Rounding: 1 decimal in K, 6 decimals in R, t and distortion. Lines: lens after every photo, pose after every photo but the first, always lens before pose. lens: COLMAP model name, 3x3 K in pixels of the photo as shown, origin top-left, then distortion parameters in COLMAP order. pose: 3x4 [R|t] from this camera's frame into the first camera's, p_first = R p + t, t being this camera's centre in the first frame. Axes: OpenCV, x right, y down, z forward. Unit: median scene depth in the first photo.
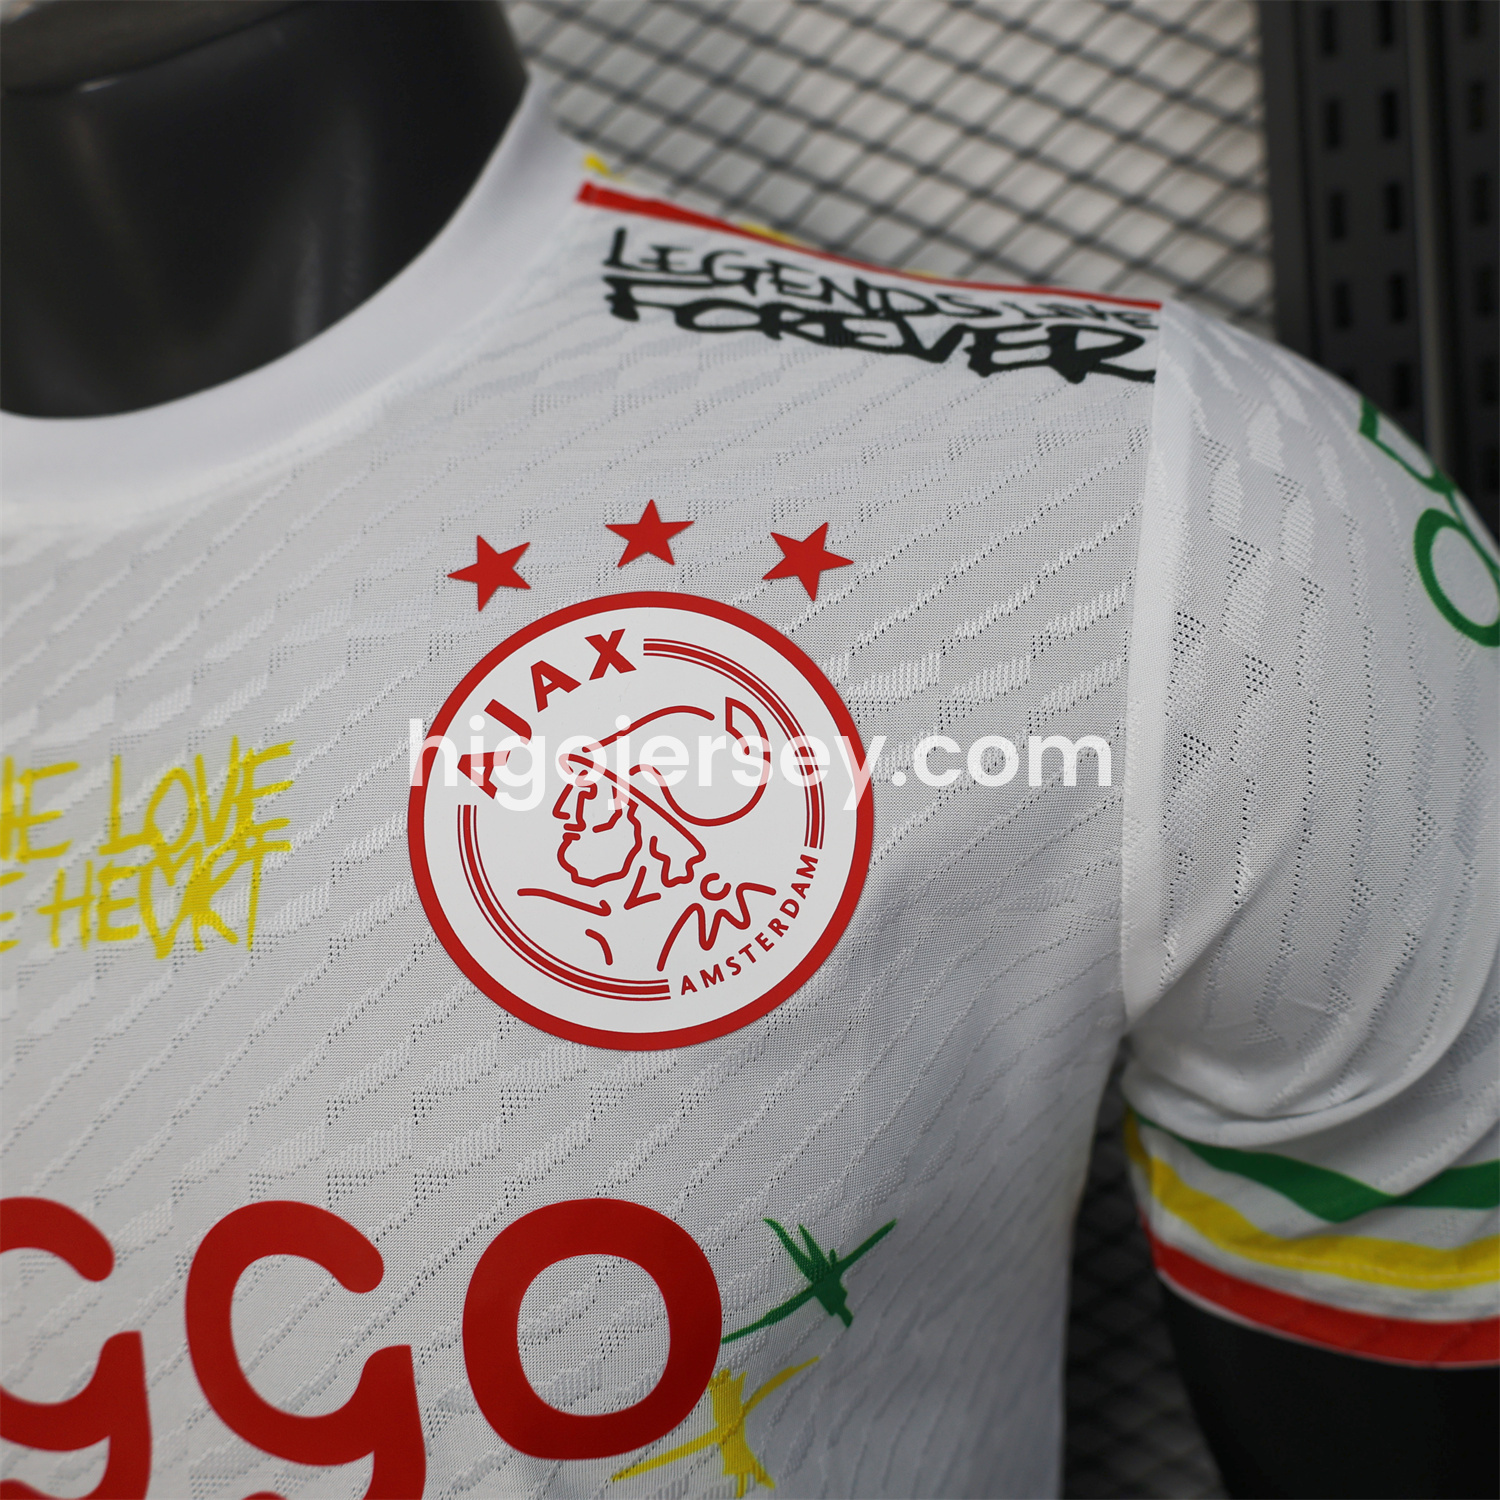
lens RADIAL K [[1511.5, 0, 681.0], [0, 1511.5, 693.0], [0, 0, 1]] dist [-0.046922, 0.069562]
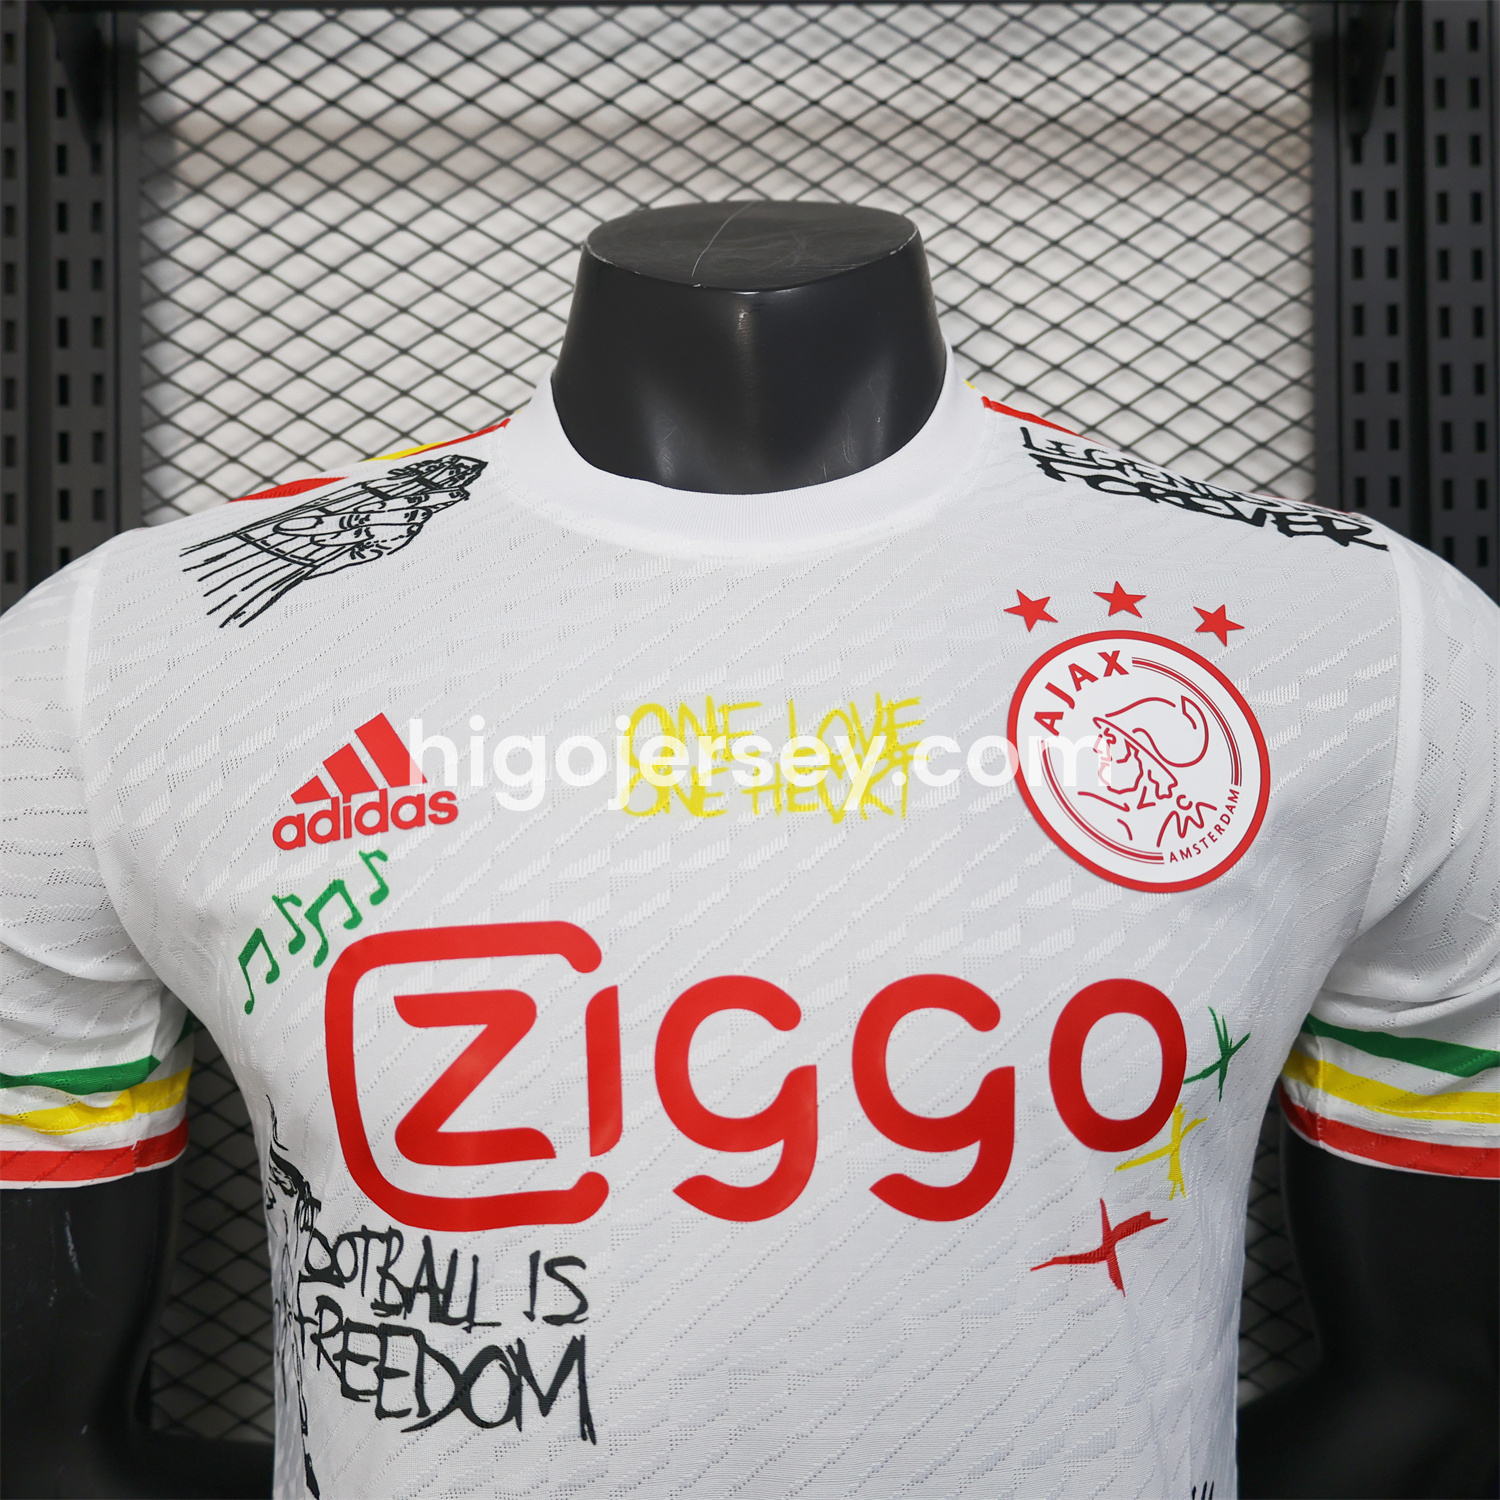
lens RADIAL K [[1511.5, 0, 657.3], [0, 1511.5, 725.4], [0, 0, 1]] dist [-0.046922, 0.069562]
pose [[0.977557, 0.105834, 0.182157, -0.833600], [-0.076387, 0.983879, -0.161702, 0.347584], [-0.196334, 0.144159, 0.969882, -0.494091]]
